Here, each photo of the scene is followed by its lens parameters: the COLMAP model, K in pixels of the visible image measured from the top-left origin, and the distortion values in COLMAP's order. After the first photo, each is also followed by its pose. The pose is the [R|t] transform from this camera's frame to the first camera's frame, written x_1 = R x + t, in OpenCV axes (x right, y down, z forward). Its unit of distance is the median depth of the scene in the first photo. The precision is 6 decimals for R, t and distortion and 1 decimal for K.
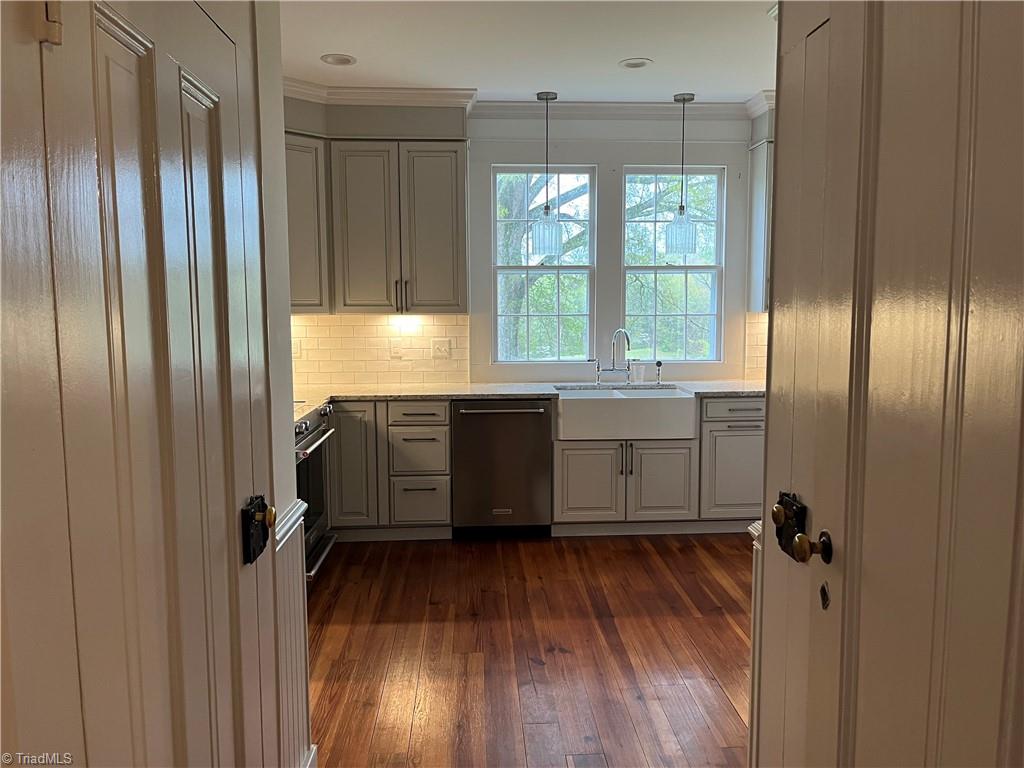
lens RADIAL K [[781.3, 0, 509.7], [0, 781.3, 383.3], [0, 0, 1]] dist [0.077535, -0.036722]
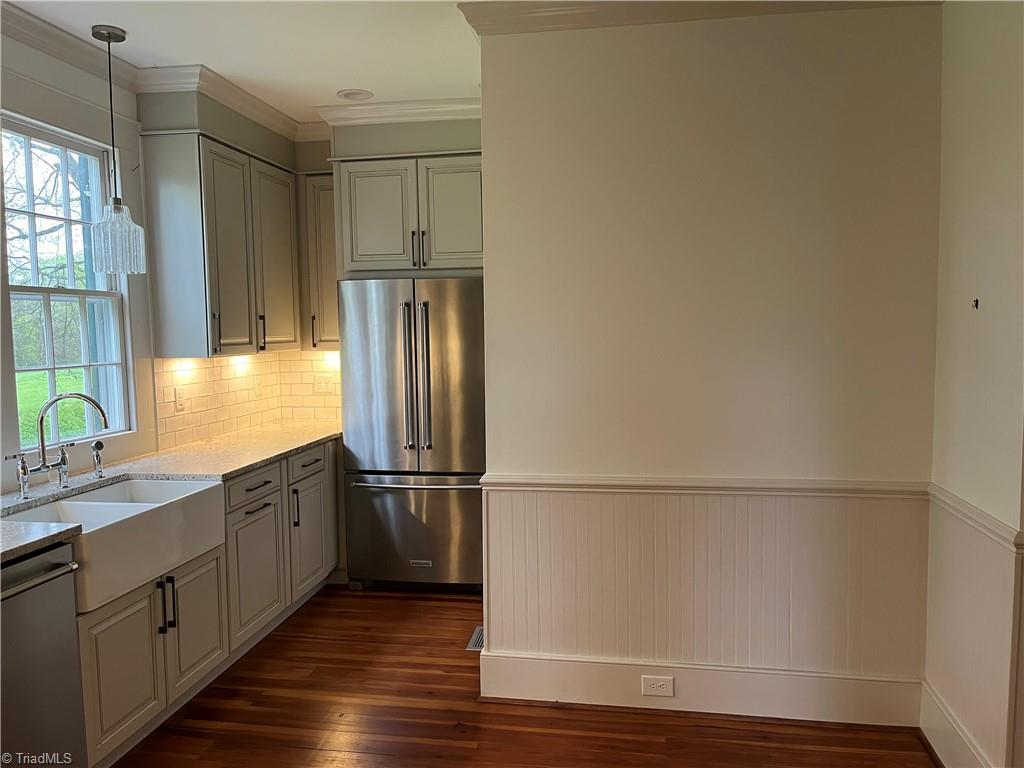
lens RADIAL K [[781.3, 0, 511.3], [0, 781.3, 383.4], [0, 0, 1]] dist [0.077535, -0.036722]
pose [[0.209240, -0.074593, 0.975015, -0.381141], [0.116926, 0.991841, 0.050788, -0.073707], [-0.970848, 0.103378, 0.216255, 0.588913]]
